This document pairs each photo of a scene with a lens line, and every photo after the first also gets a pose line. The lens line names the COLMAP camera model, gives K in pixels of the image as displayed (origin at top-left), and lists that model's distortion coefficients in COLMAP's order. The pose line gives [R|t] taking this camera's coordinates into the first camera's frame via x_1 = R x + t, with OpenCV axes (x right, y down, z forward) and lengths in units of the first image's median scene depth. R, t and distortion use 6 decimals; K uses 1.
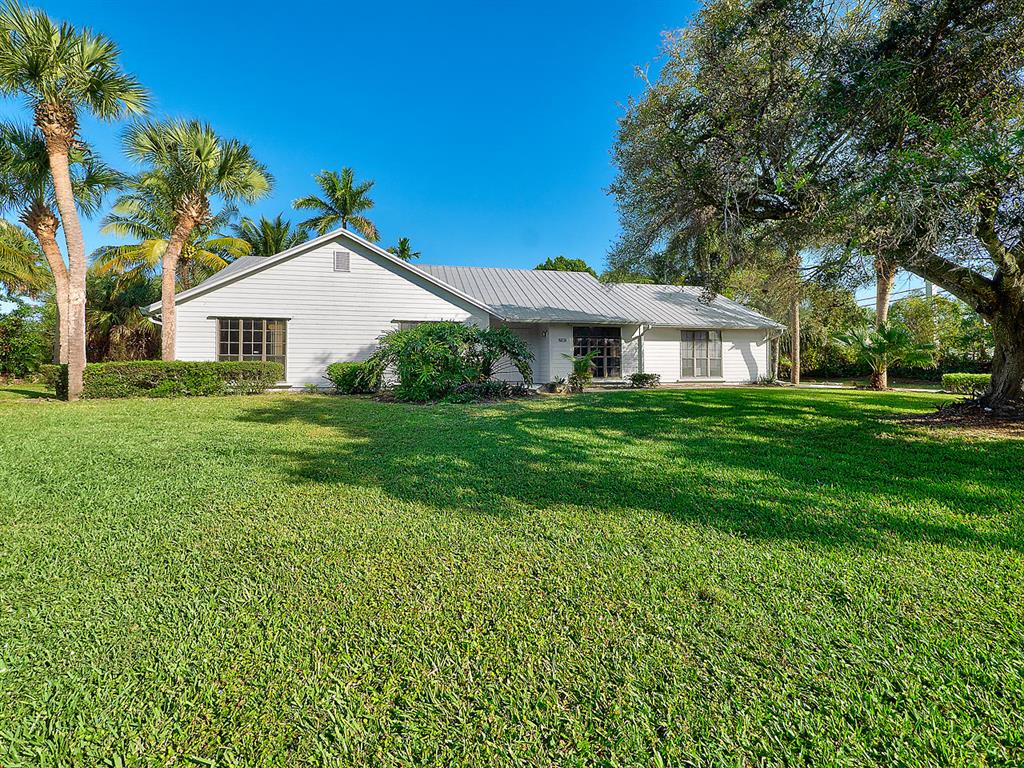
lens RADIAL K [[412.1, 0, 510.6], [0, 412.1, 384.2], [0, 0, 1]] dist [0.000651, 0.000019]
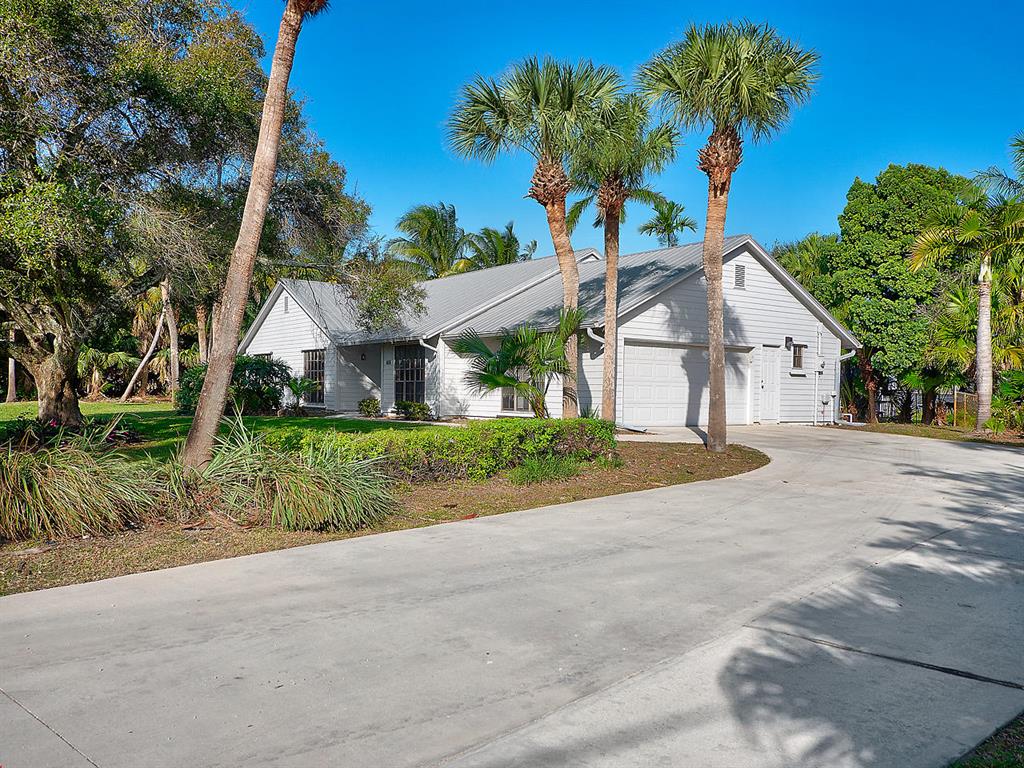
lens RADIAL K [[843.6, 0, 511.3], [0, 843.6, 381.8], [0, 0, 1]] dist [-0.001640, 0.000076]
pose [[0.403965, -0.004129, -0.914765, 1.839442], [-0.047596, 0.998540, -0.025526, -0.031647], [0.913535, 0.053851, 0.403179, 0.514312]]
